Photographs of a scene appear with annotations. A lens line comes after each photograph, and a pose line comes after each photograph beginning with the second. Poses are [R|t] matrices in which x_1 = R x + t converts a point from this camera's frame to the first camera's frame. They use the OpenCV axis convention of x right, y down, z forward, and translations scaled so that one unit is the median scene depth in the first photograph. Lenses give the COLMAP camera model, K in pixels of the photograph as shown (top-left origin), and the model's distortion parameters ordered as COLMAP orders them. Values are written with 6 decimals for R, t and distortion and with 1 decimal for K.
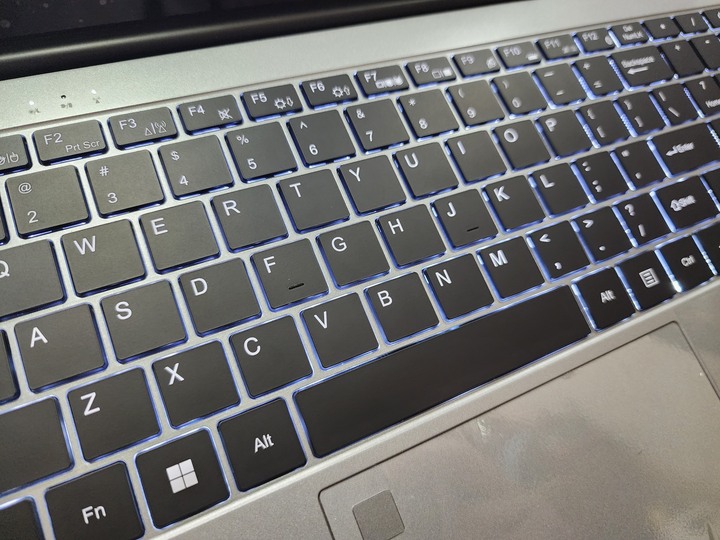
lens RADIAL K [[489.8, 0, 360.0], [0, 489.8, 270.0], [0, 0, 1]] dist [0.042209, -0.104908]
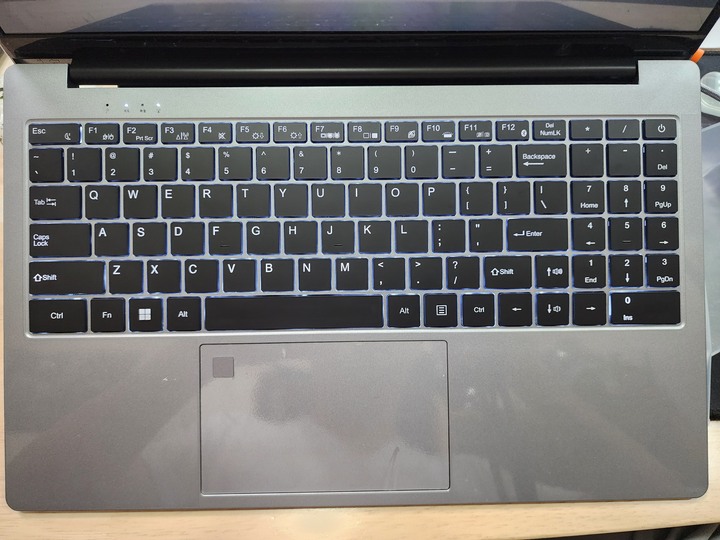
lens RADIAL K [[489.8, 0, 360.0], [0, 489.8, 270.0], [0, 0, 1]] dist [0.042209, -0.104908]
pose [[0.910100, 0.359729, -0.205704, 0.712772], [-0.292602, 0.909365, 0.295702, -0.554252], [0.293433, -0.208929, 0.932870, -0.589714]]
